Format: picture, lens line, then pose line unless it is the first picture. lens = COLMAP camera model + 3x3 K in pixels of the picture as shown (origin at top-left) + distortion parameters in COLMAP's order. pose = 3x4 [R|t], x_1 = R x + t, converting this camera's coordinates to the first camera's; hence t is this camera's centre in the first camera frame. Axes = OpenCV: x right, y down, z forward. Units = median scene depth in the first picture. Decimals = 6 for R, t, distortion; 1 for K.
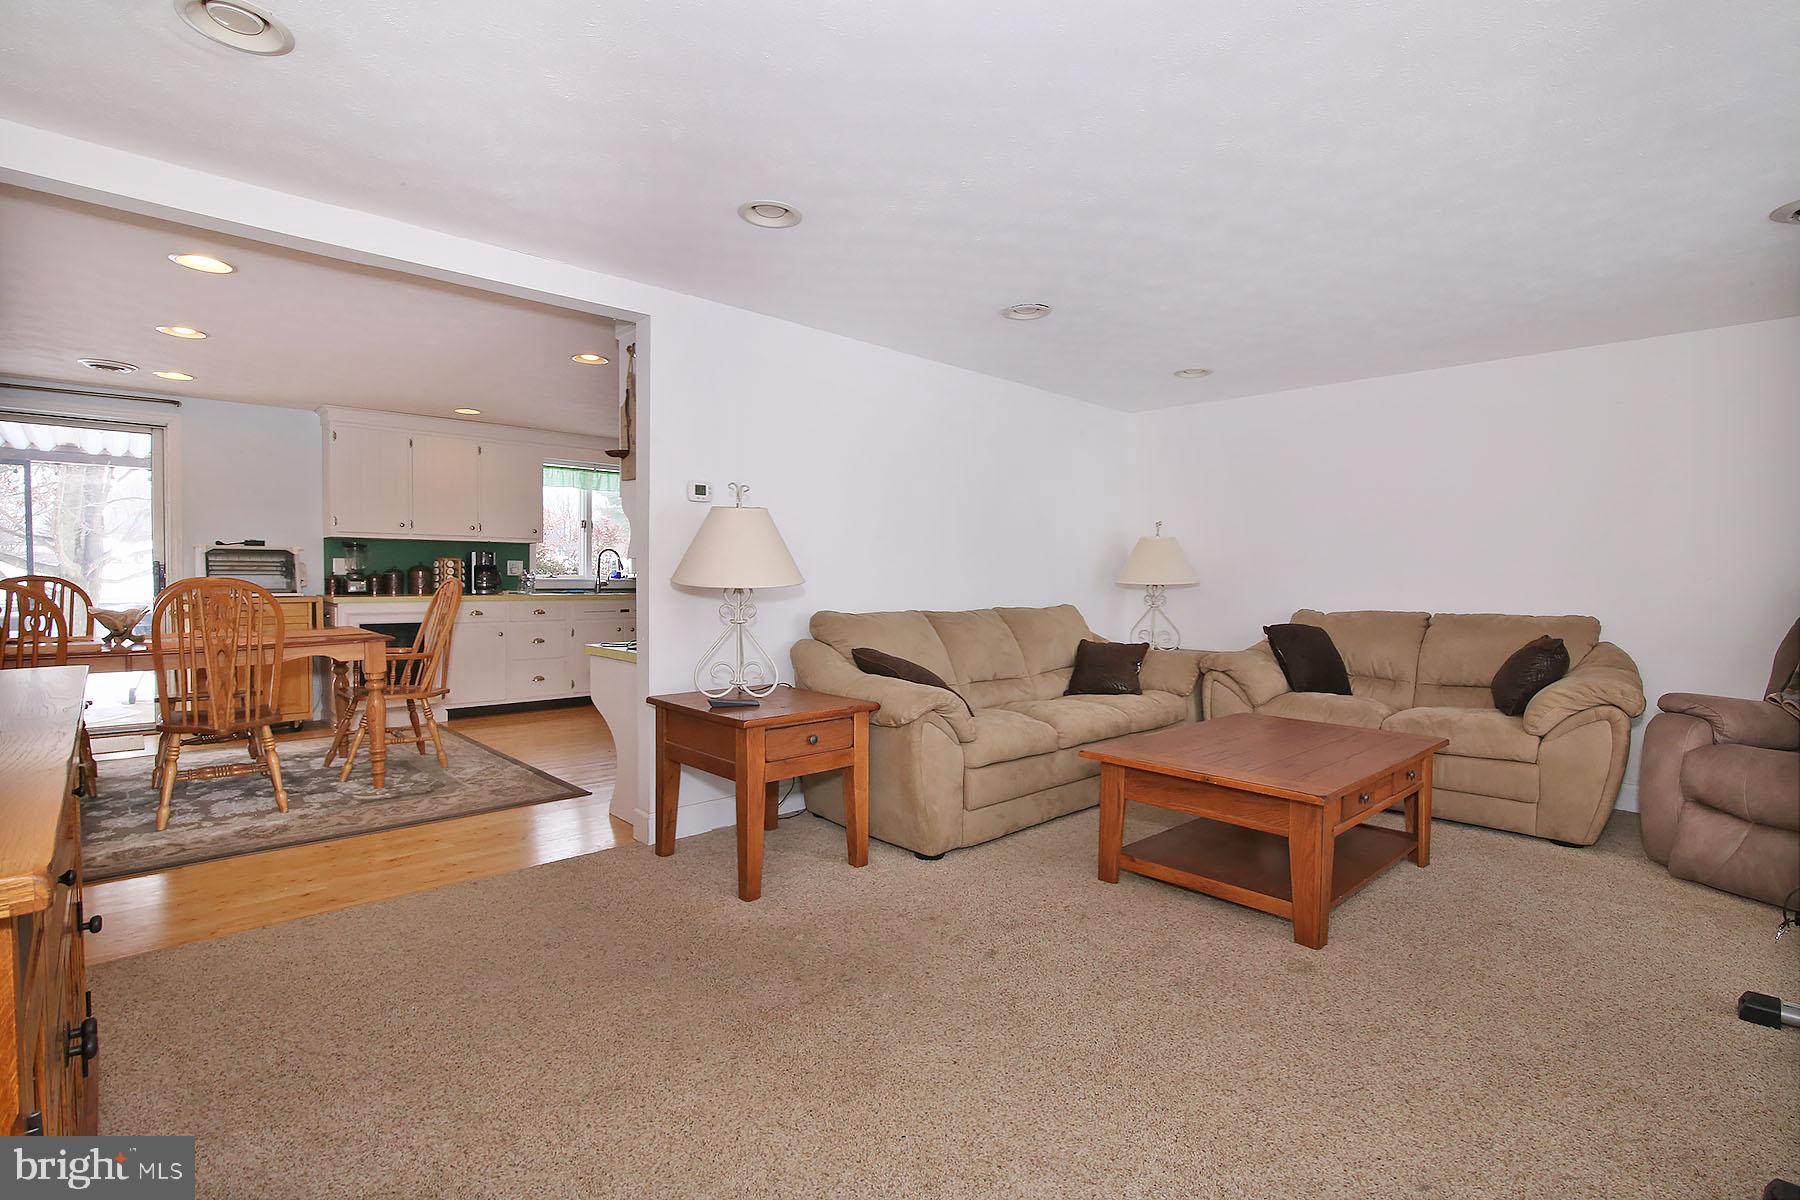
lens RADIAL K [[840.4, 0, 900.0], [0, 840.4, 576.1], [0, 0, 1]] dist [-0.002851, -0.000560]
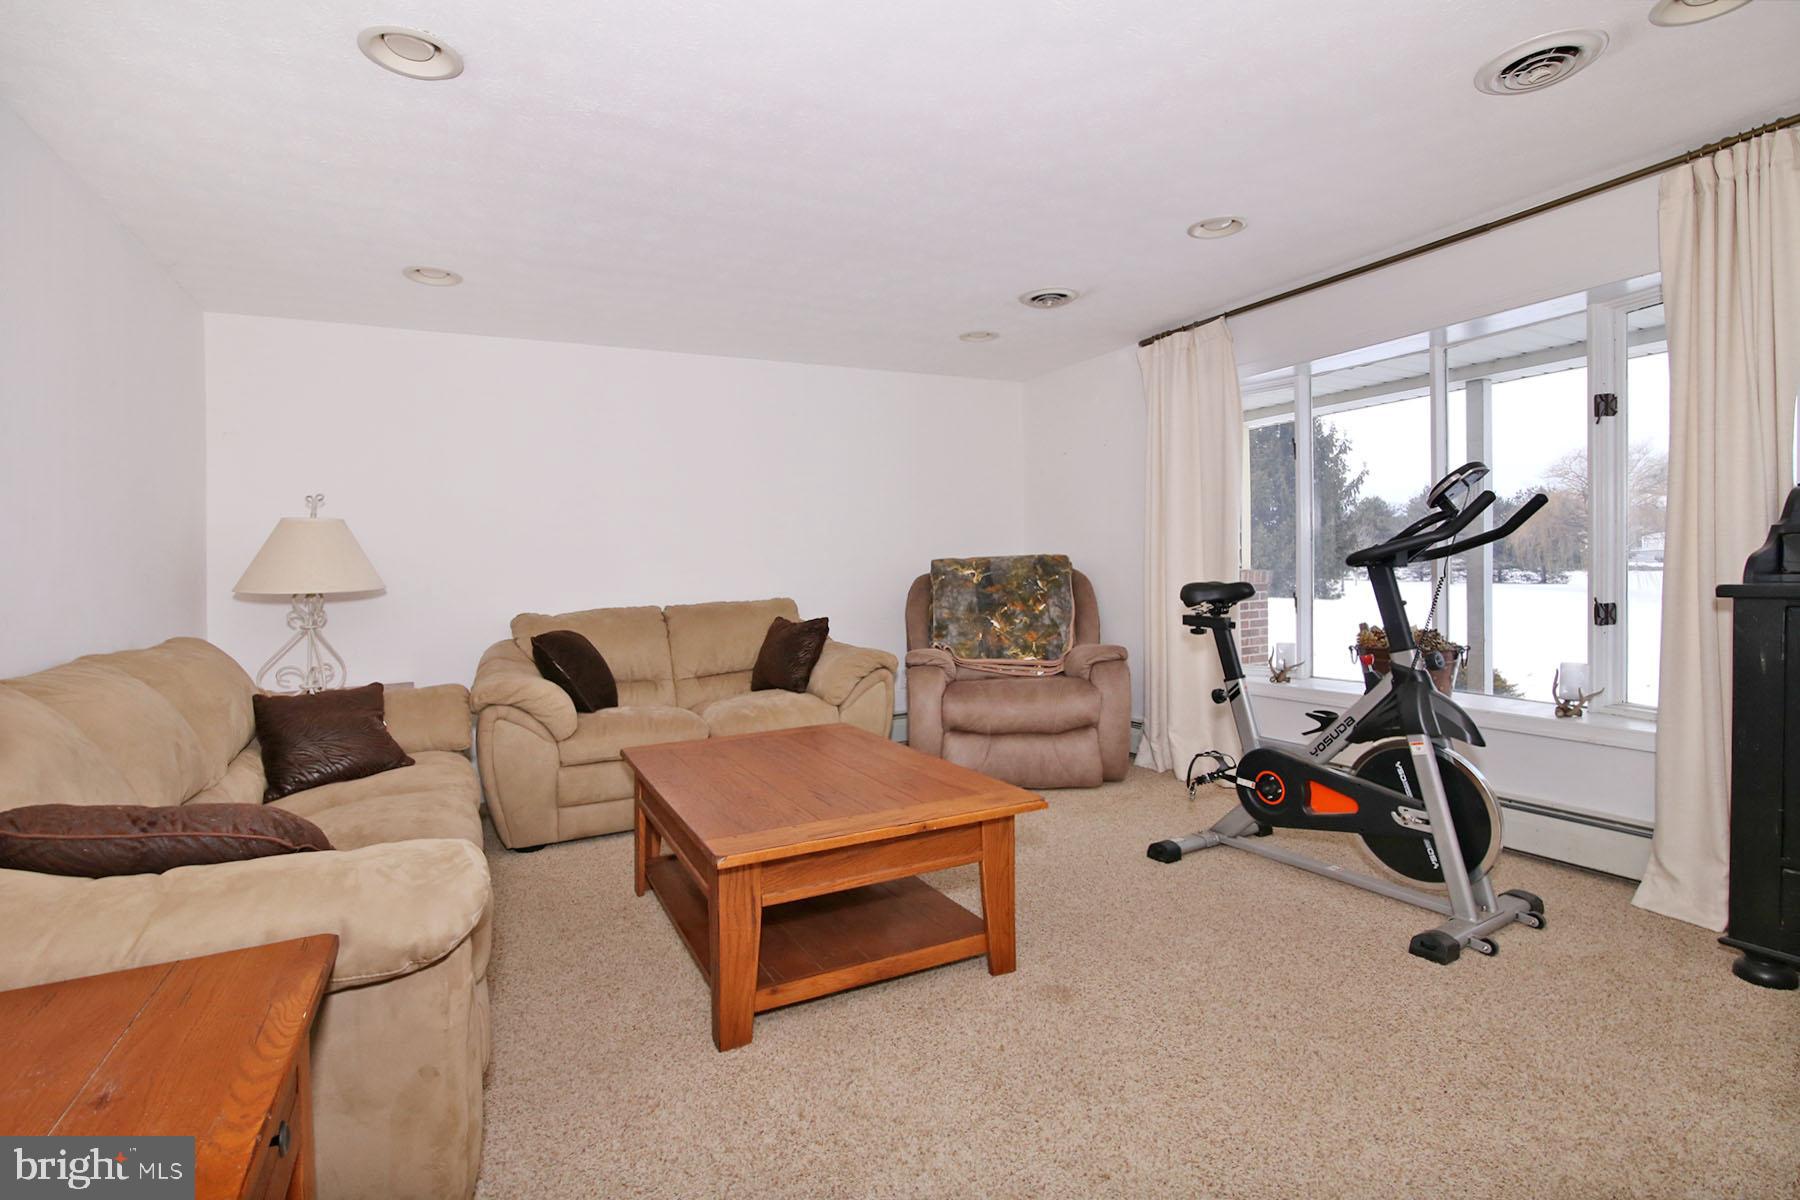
lens RADIAL K [[820.7, 0, 900.0], [0, 820.7, 600.0], [0, 0, 1]] dist [-0.022059, 0.006526]
pose [[0.284597, -0.054441, 0.957100, -0.307639], [0.033914, 0.998333, 0.046702, 0.002027], [-0.958047, 0.019168, 0.285968, 0.735785]]
